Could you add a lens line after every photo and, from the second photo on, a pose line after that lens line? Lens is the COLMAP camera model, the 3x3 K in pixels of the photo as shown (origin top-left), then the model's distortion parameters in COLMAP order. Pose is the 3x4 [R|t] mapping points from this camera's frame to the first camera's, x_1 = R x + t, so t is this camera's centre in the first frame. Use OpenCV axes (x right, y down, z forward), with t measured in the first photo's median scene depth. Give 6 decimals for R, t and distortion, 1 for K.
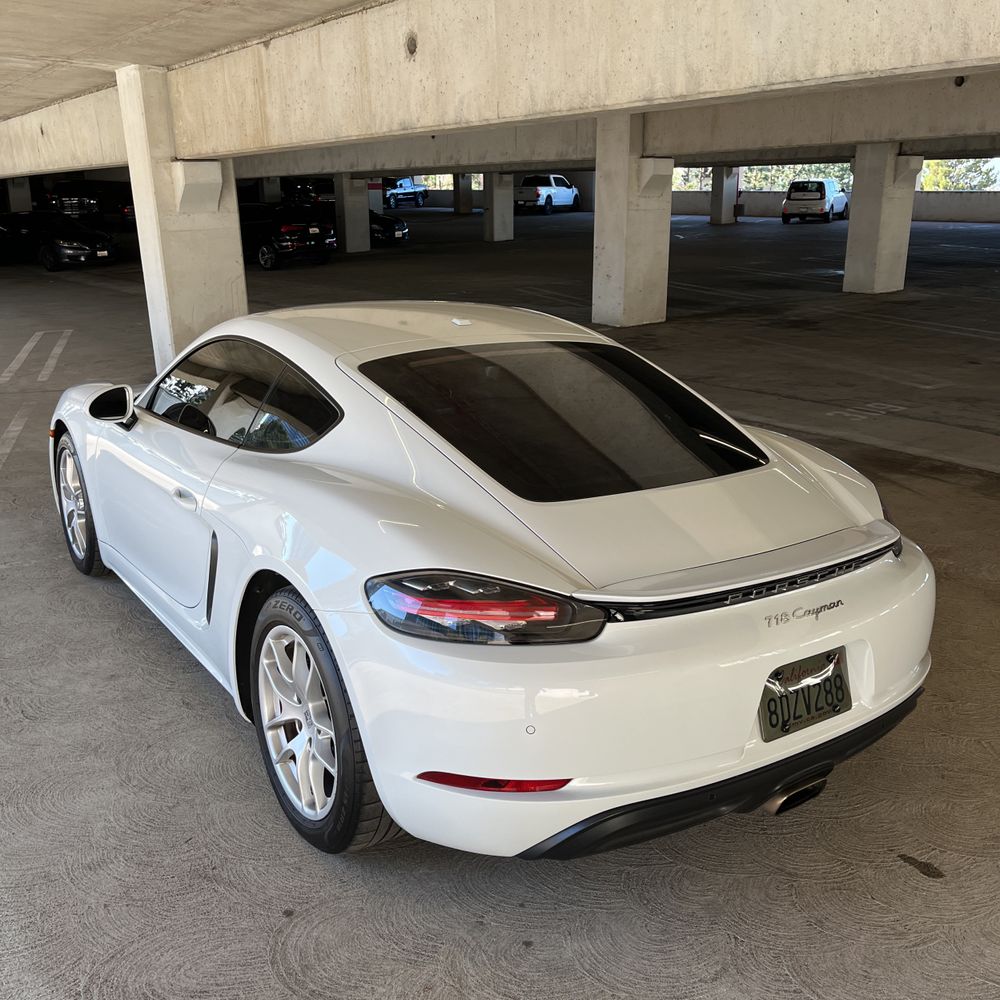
lens RADIAL K [[1019.6, 0, 499.1], [0, 1019.6, 503.1], [0, 0, 1]] dist [0.008771, 0.000000]
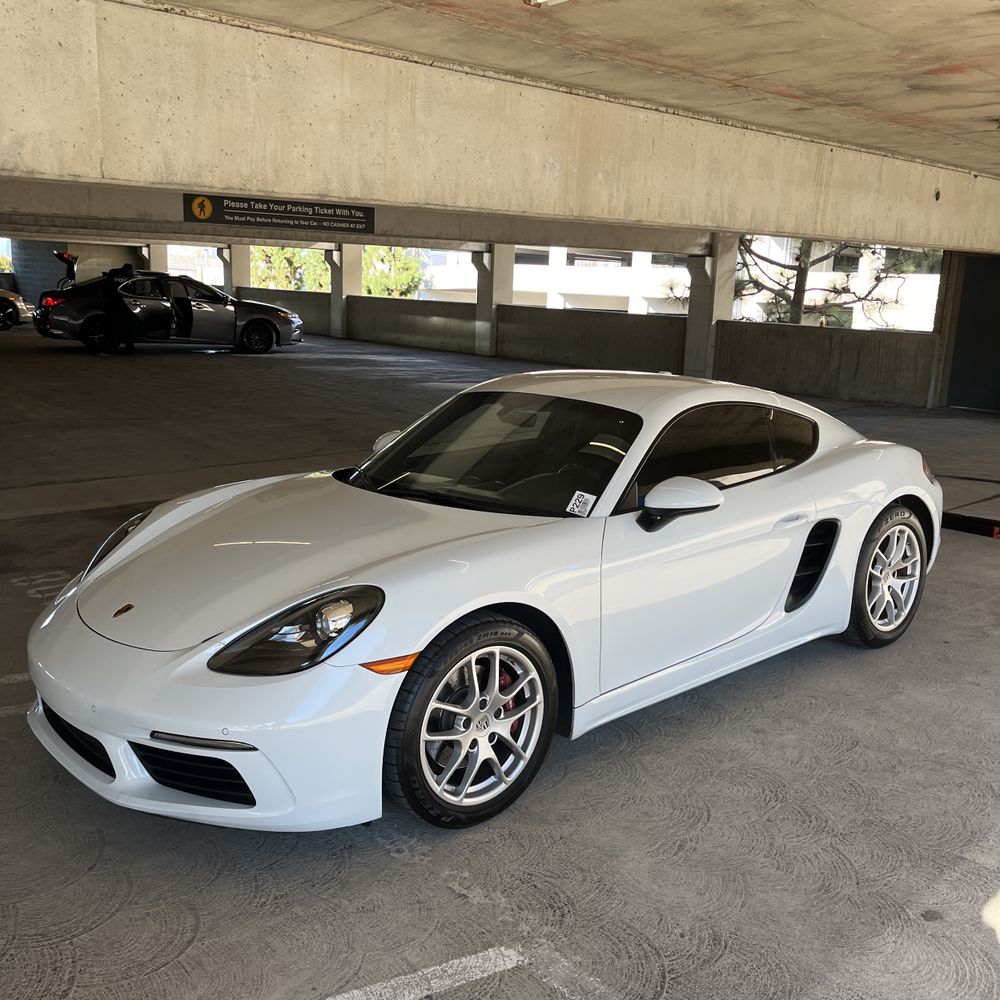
lens RADIAL K [[1019.6, 0, 493.2], [0, 1019.6, 496.6], [0, 0, 1]] dist [0.008771, 0.000000]
pose [[-0.119785, -0.214072, 0.969446, -1.035822], [0.249861, 0.938546, 0.238121, -0.304485], [-0.960844, 0.270750, -0.058936, 0.975046]]
